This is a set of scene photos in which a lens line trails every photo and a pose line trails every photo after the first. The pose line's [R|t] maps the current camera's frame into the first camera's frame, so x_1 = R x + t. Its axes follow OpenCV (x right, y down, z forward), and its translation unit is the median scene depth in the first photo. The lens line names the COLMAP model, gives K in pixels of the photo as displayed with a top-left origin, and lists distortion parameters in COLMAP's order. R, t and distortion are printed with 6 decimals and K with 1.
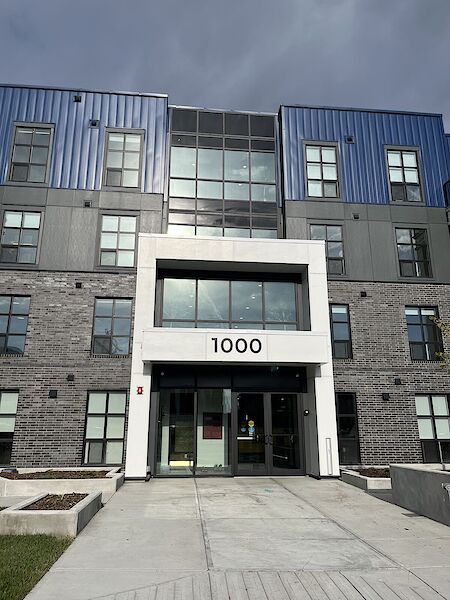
lens RADIAL K [[459.1, 0, 225.0], [0, 459.1, 300.0], [0, 0, 1]] dist [-0.008869, -0.000643]
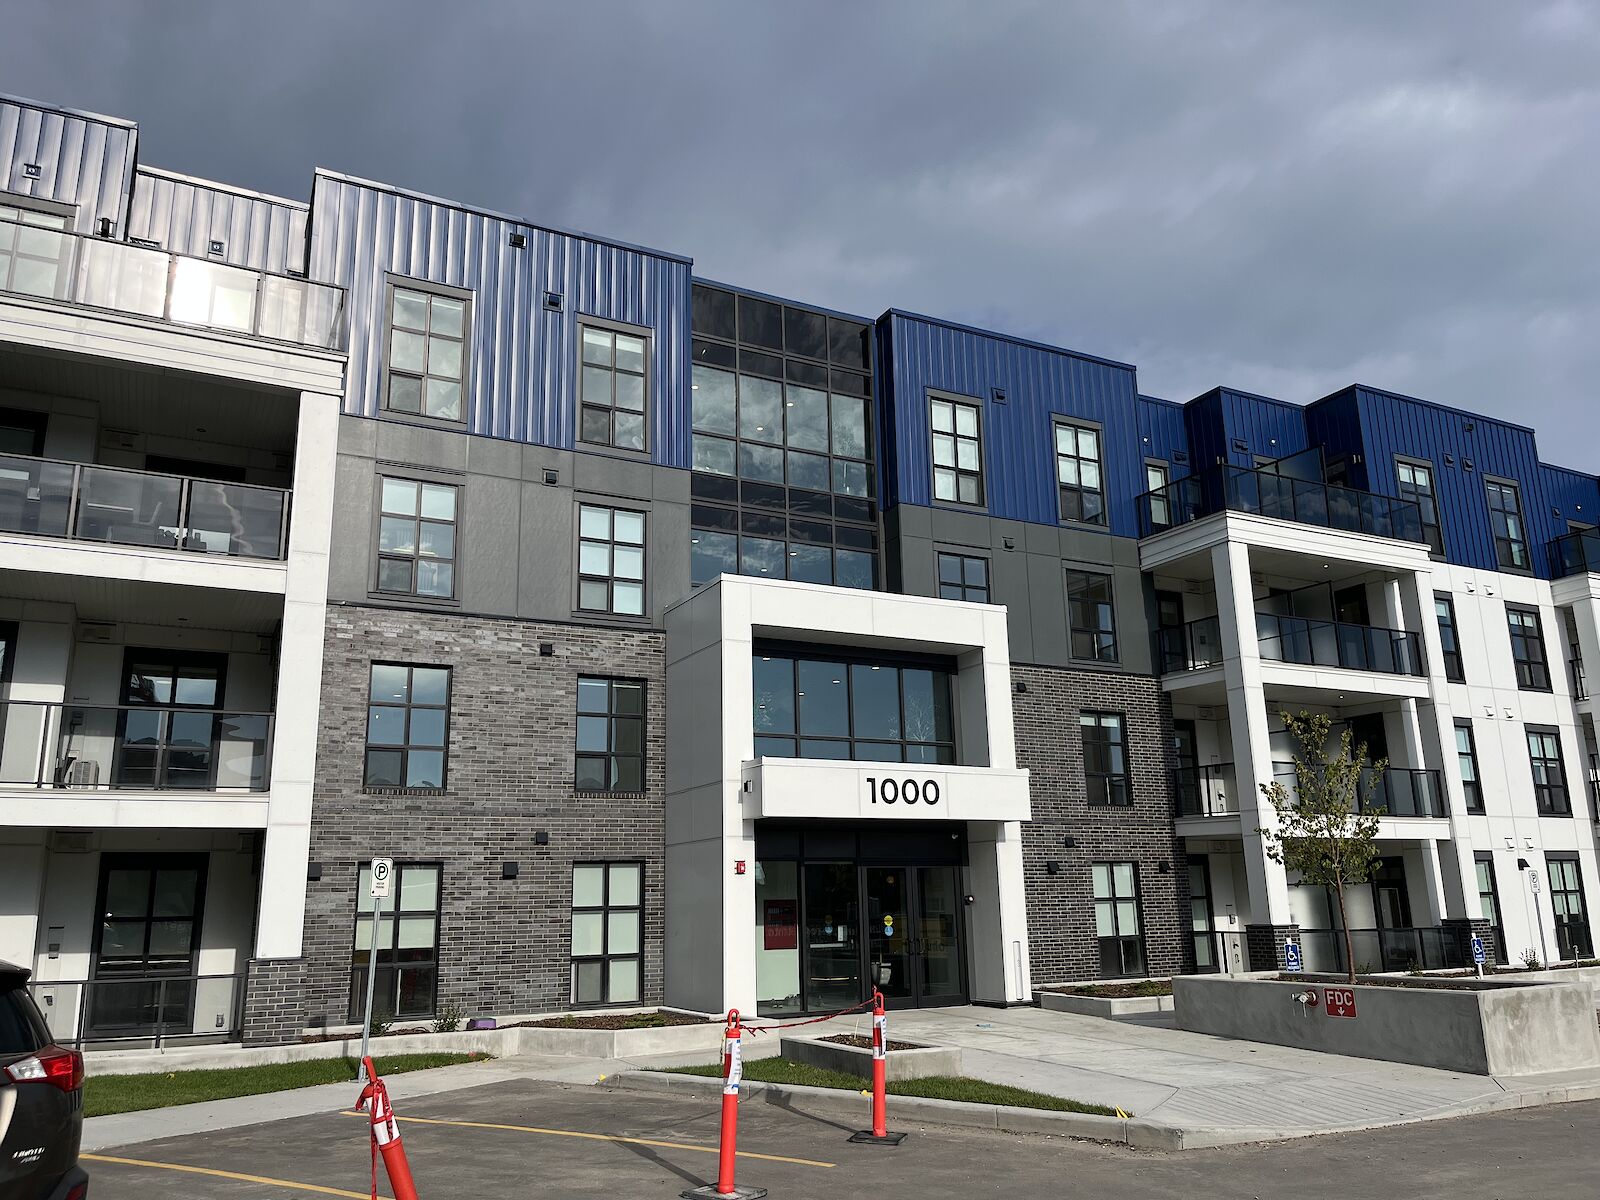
lens RADIAL K [[1224.2, 0, 800.0], [0, 1224.2, 600.0], [0, 0, 1]] dist [-0.008869, -0.000643]
pose [[0.926193, 0.072197, 0.370072, -0.567465], [-0.081823, 0.996593, 0.010359, -0.123973], [-0.368064, -0.039875, 0.928945, -0.334173]]
